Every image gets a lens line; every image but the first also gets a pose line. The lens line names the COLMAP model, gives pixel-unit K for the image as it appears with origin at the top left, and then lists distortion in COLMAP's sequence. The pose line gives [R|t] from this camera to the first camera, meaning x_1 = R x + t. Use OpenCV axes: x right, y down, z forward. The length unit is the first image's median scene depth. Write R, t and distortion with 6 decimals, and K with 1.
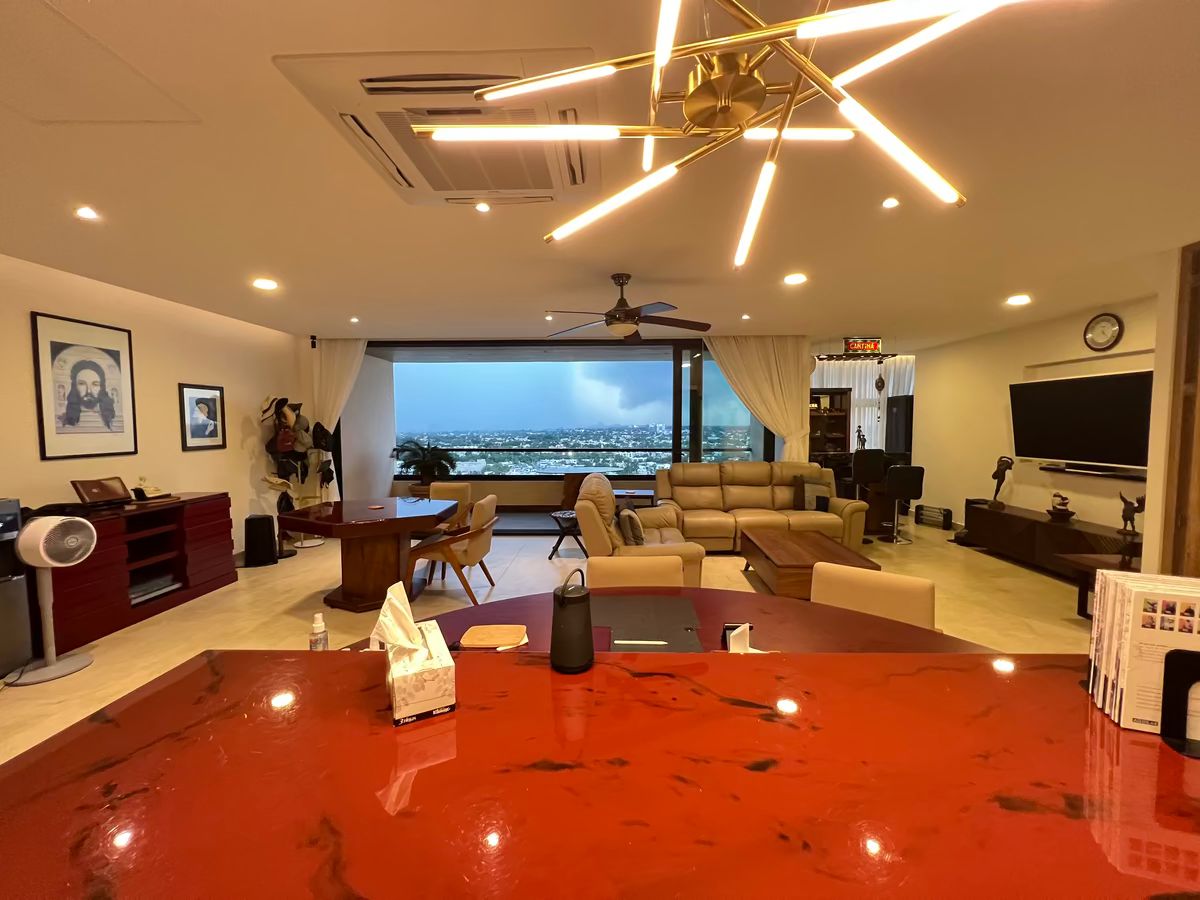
lens RADIAL K [[483.0, 0, 594.5], [0, 483.0, 453.7], [0, 0, 1]] dist [-0.002390, 0.000262]
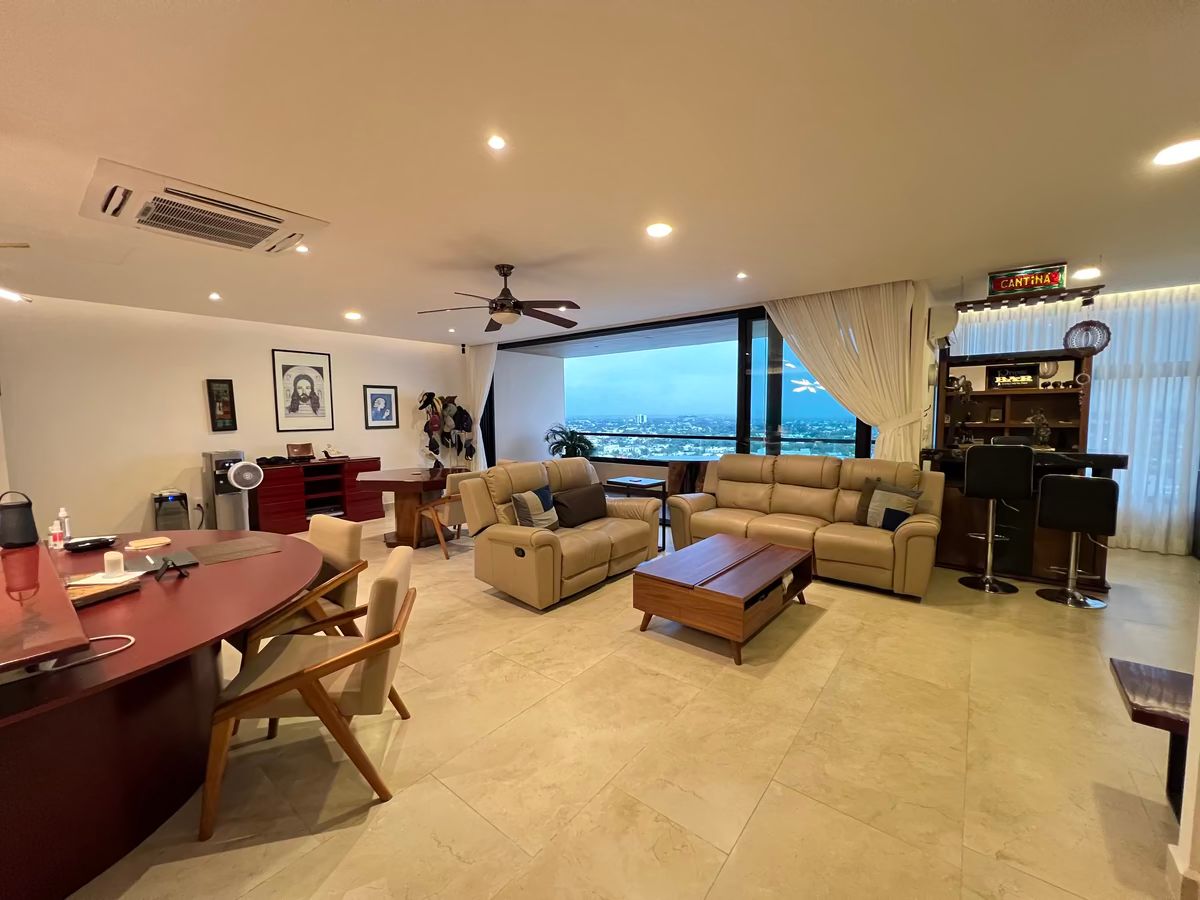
lens RADIAL K [[483.0, 0, 592.5], [0, 483.0, 448.2], [0, 0, 1]] dist [-0.002390, 0.000262]
pose [[0.794566, 0.040168, -0.605848, 0.566876], [-0.031472, 0.999193, 0.024971, -0.004939], [0.606362, -0.000774, 0.795189, 0.184215]]
